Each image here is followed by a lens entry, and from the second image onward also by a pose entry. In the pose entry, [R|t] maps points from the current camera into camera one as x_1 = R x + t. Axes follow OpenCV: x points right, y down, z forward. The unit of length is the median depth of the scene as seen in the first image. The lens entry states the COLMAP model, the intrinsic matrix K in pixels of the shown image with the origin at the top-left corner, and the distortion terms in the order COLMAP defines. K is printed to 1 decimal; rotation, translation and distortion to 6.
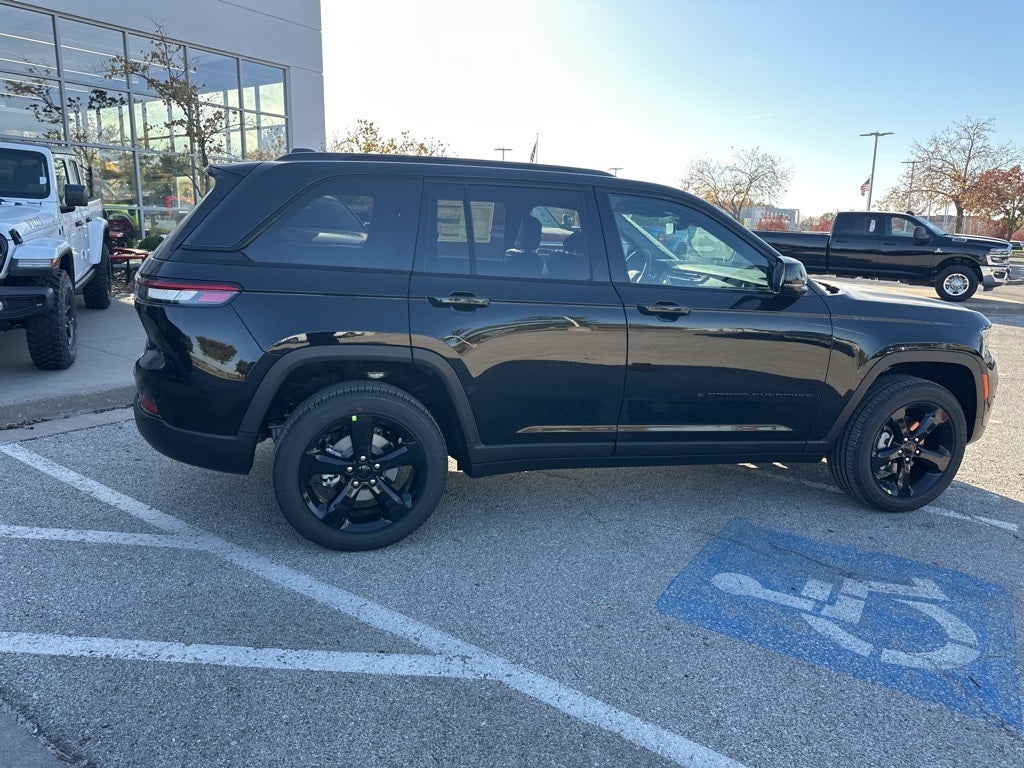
lens RADIAL K [[714.8, 0, 506.5], [0, 714.8, 380.4], [0, 0, 1]] dist [0.025066, -0.031028]
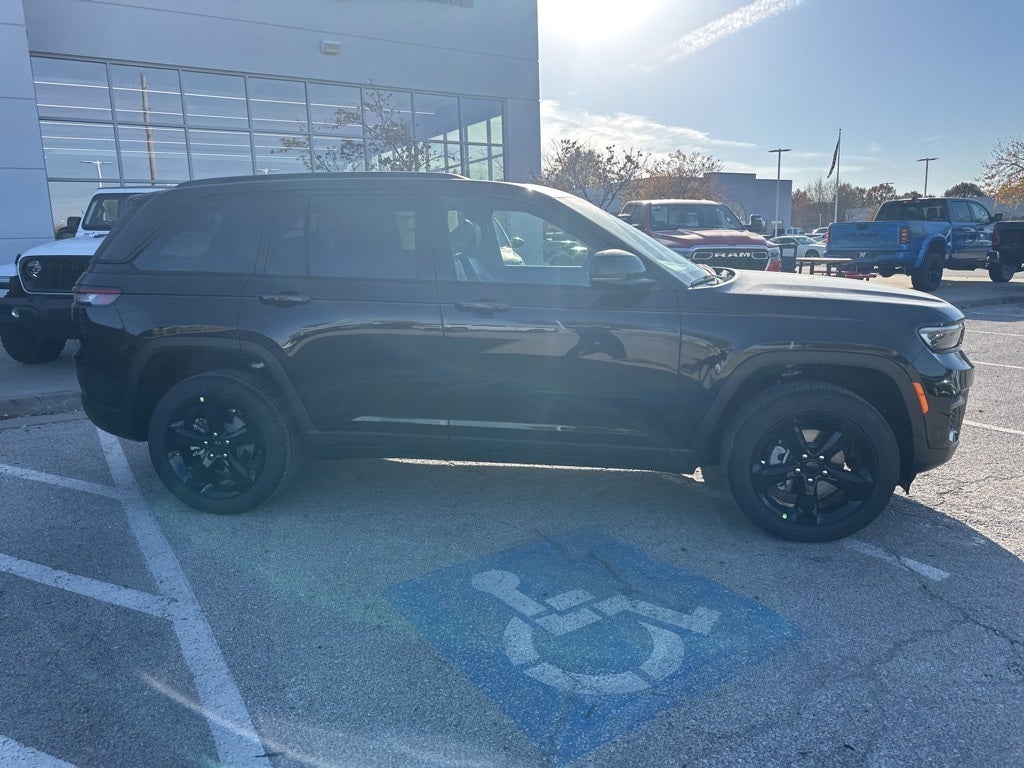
lens RADIAL K [[712.1, 0, 510.0], [0, 712.1, 374.8], [0, 0, 1]] dist [0.044756, -0.050913]
pose [[0.919688, 0.023361, -0.391955, 0.661483], [-0.034335, 0.999189, -0.021013, 0.018755], [0.391147, 0.032783, 0.919744, 0.094073]]
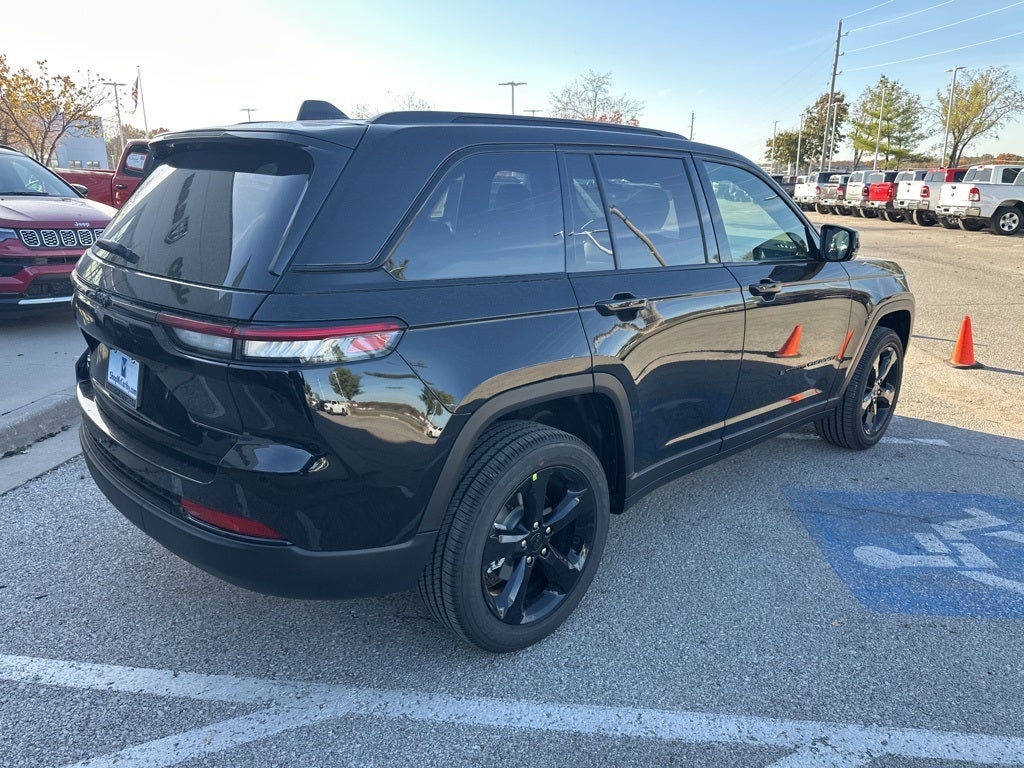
lens RADIAL K [[720.4, 0, 503.3], [0, 720.4, 377.7], [0, 0, 1]] dist [0.021835, -0.027454]
pose [[0.880347, -0.148918, 0.450348, -0.519757], [0.118852, 0.988404, 0.094506, -0.114631], [-0.459199, -0.029673, 0.887837, 0.322323]]
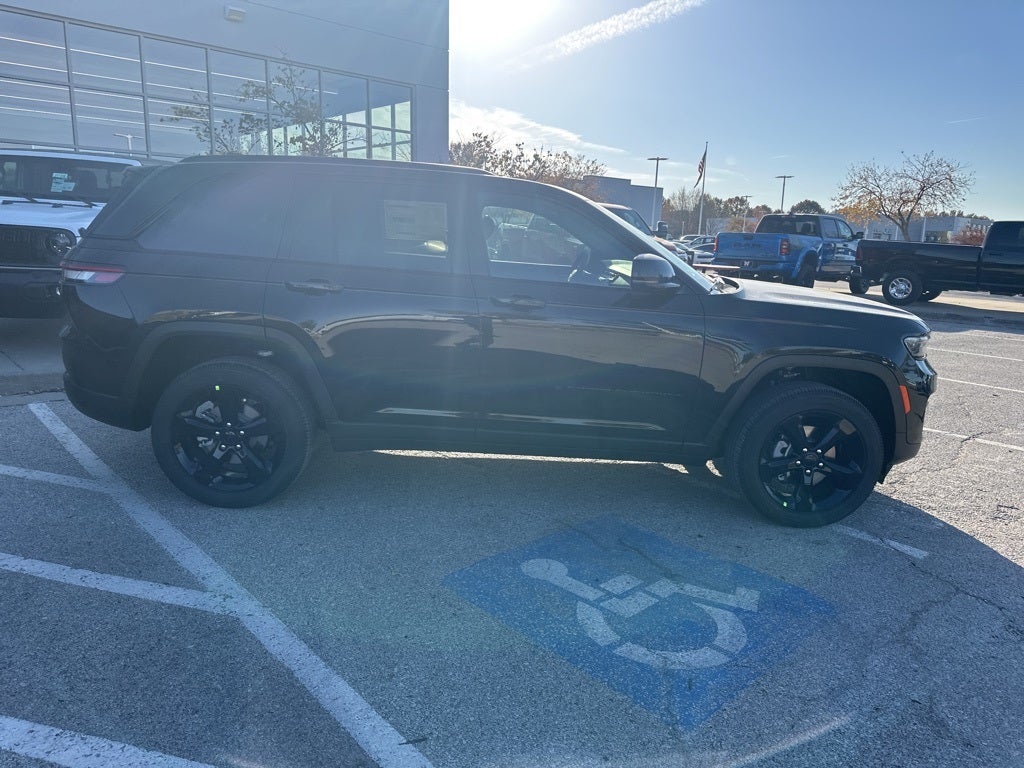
lens RADIAL K [[709.4, 0, 507.7], [0, 709.4, 384.6], [0, 0, 1]] dist [0.052137, -0.063677]
pose [[0.973129, 0.052270, -0.224249, 0.447062], [-0.054571, 0.998502, -0.004071, 0.025386], [0.223700, 0.016199, 0.974523, -0.002051]]
